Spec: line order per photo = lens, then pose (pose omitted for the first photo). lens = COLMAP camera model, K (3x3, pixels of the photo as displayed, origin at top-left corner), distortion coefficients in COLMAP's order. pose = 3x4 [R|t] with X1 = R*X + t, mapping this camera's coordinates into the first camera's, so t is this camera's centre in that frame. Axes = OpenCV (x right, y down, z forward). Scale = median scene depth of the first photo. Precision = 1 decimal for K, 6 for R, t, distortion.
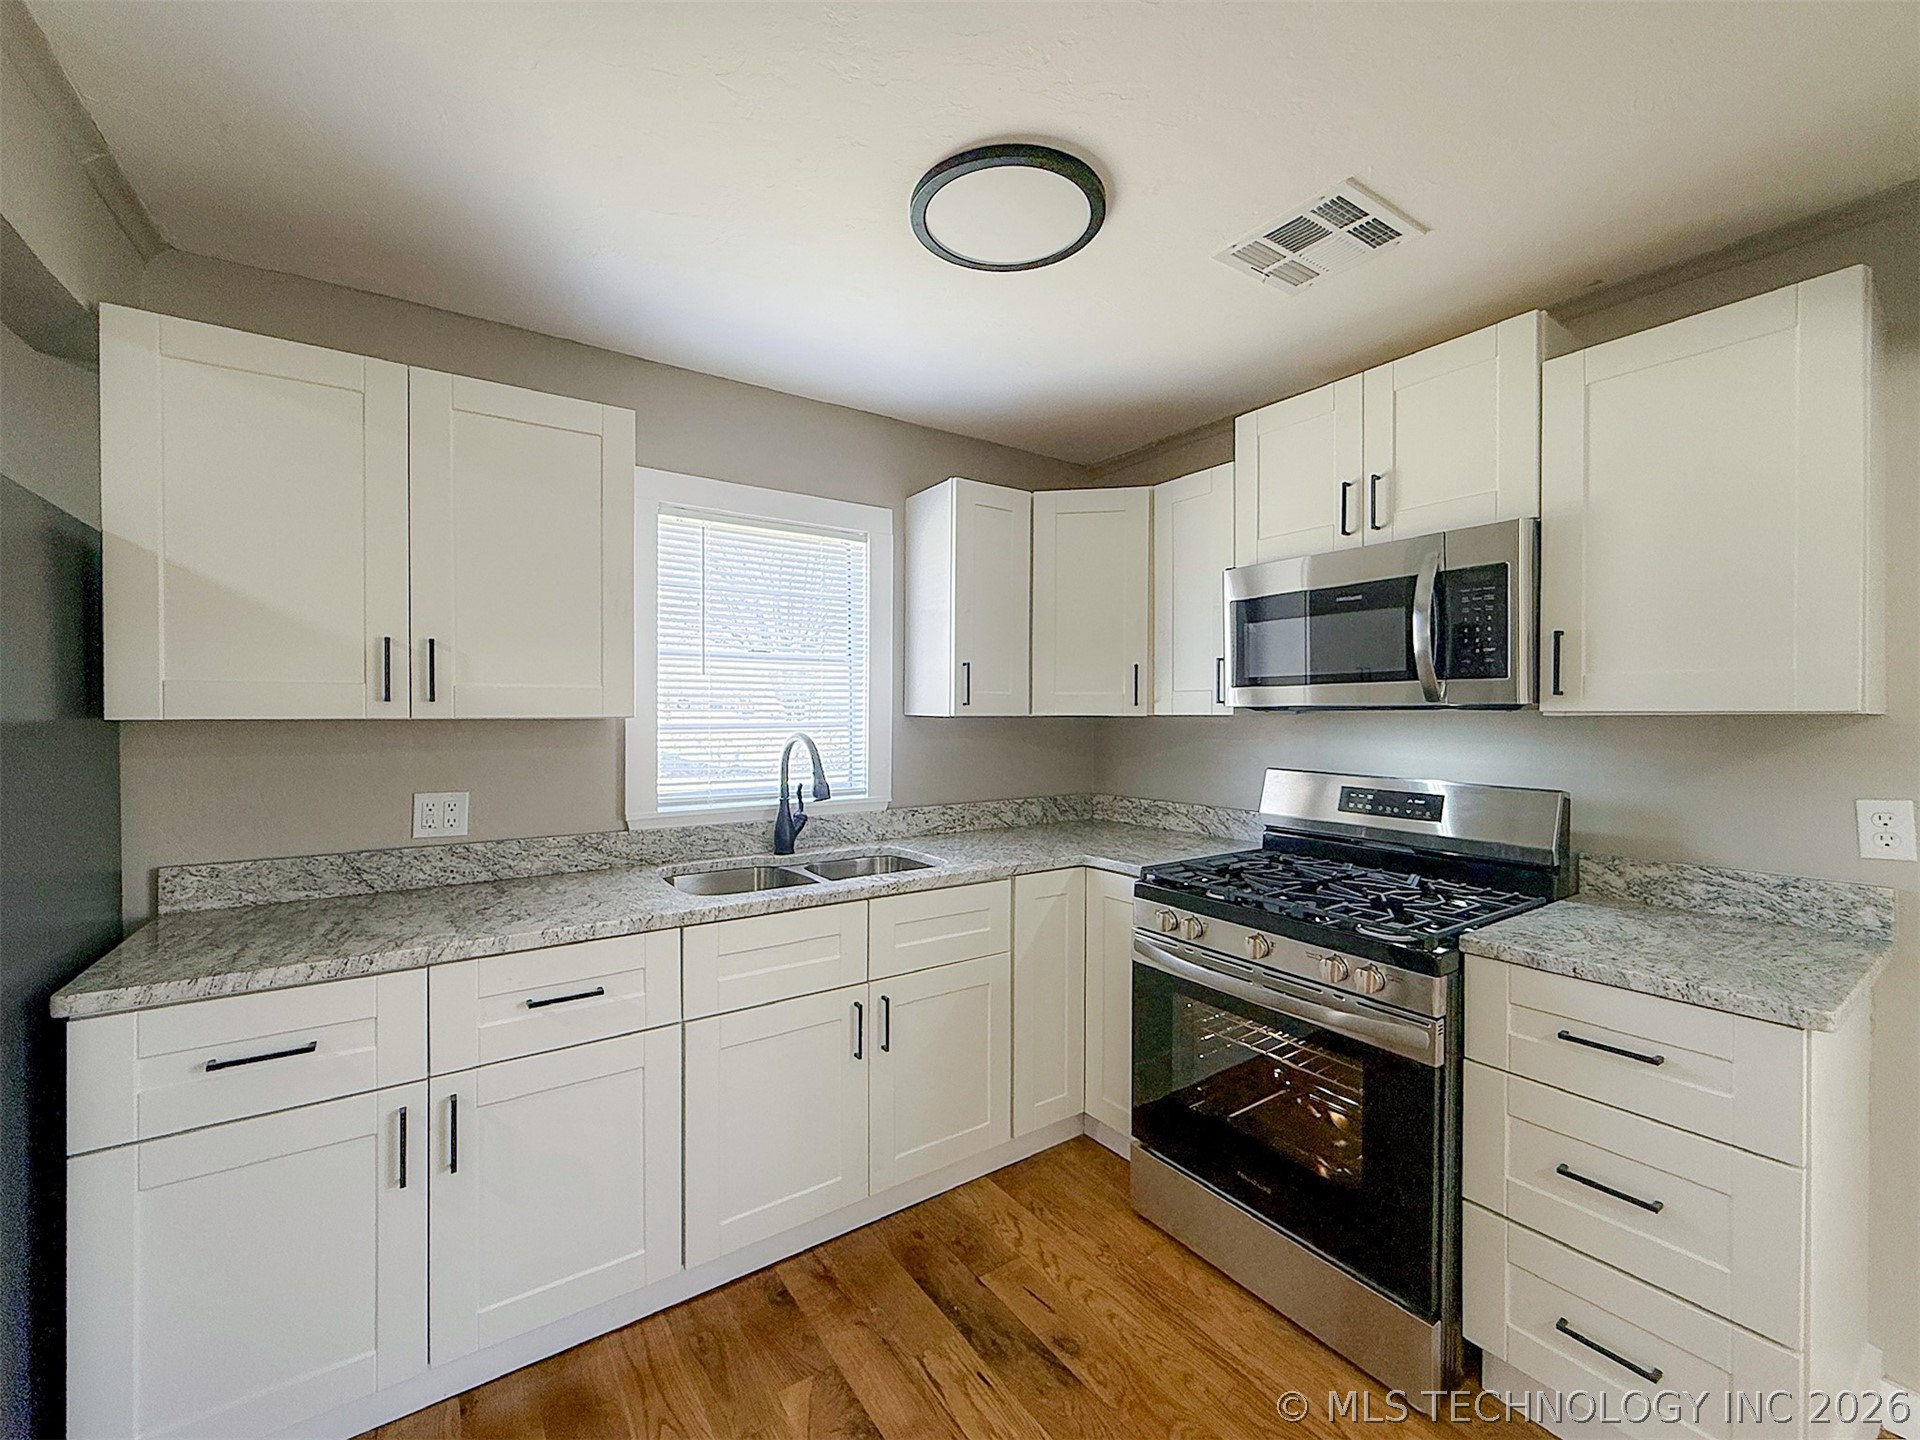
lens RADIAL K [[793.2, 0, 969.5], [0, 793.2, 714.1], [0, 0, 1]] dist [-0.000305, 0.001304]
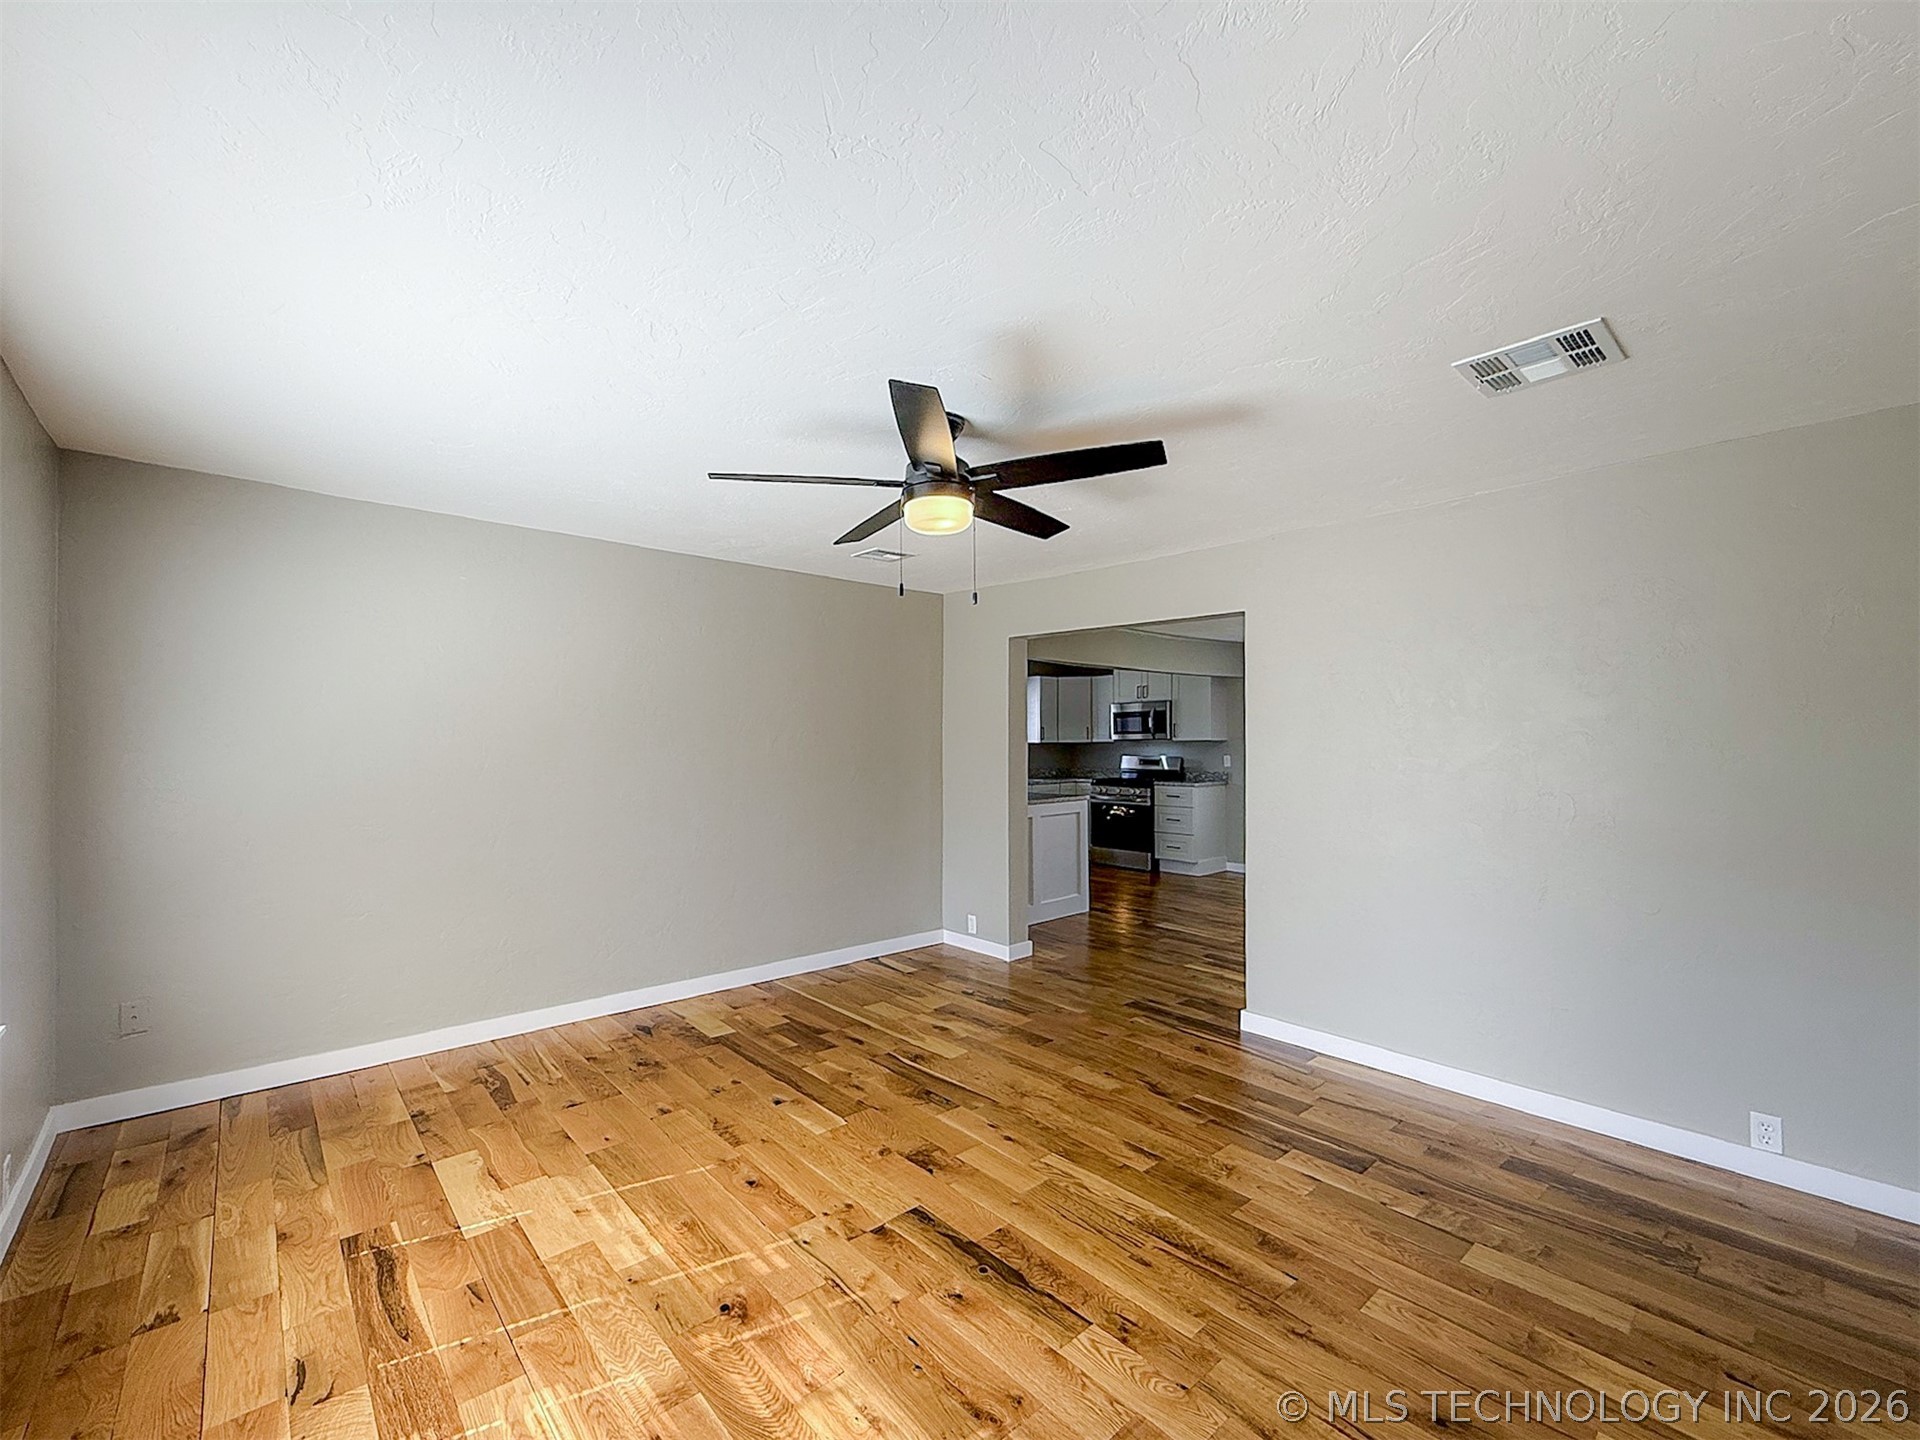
lens RADIAL K [[793.2, 0, 967.8], [0, 793.2, 734.7], [0, 0, 1]] dist [-0.000305, 0.001304]
pose [[0.992315, -0.005871, 0.123594, -1.019680], [0.007468, 0.999895, -0.012458, 0.013225], [-0.123508, 0.013285, 0.992255, -3.303707]]
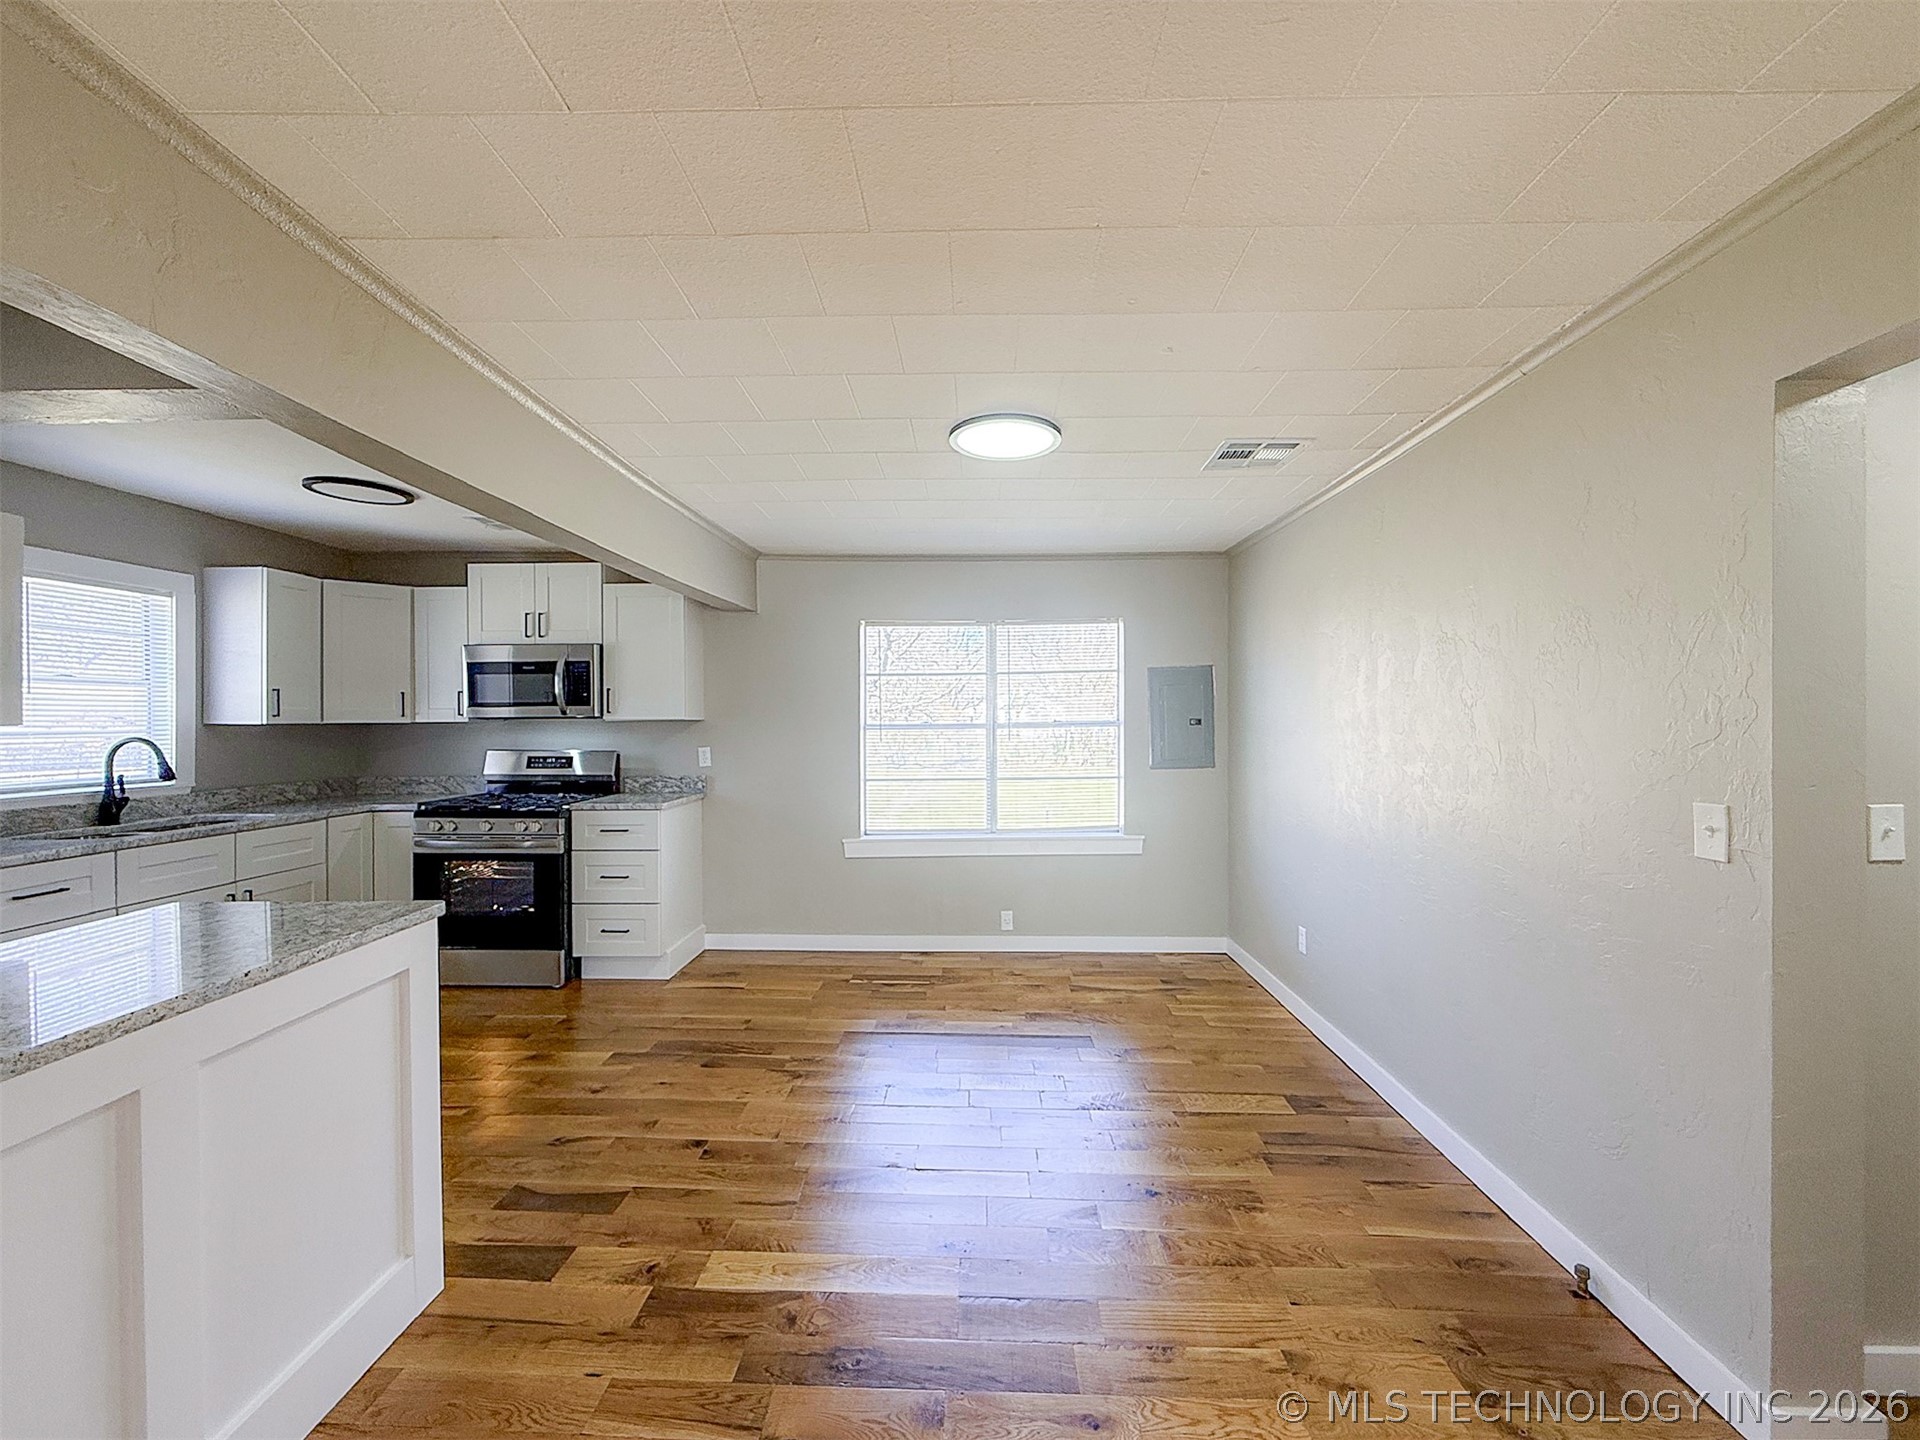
lens RADIAL K [[793.2, 0, 969.2], [0, 793.2, 714.2], [0, 0, 1]] dist [-0.000305, 0.001304]
pose [[0.592803, -0.001239, 0.805347, -0.577098], [0.009008, 0.999946, -0.005092, 0.003112], [-0.805297, 0.010273, 0.592782, -1.312766]]
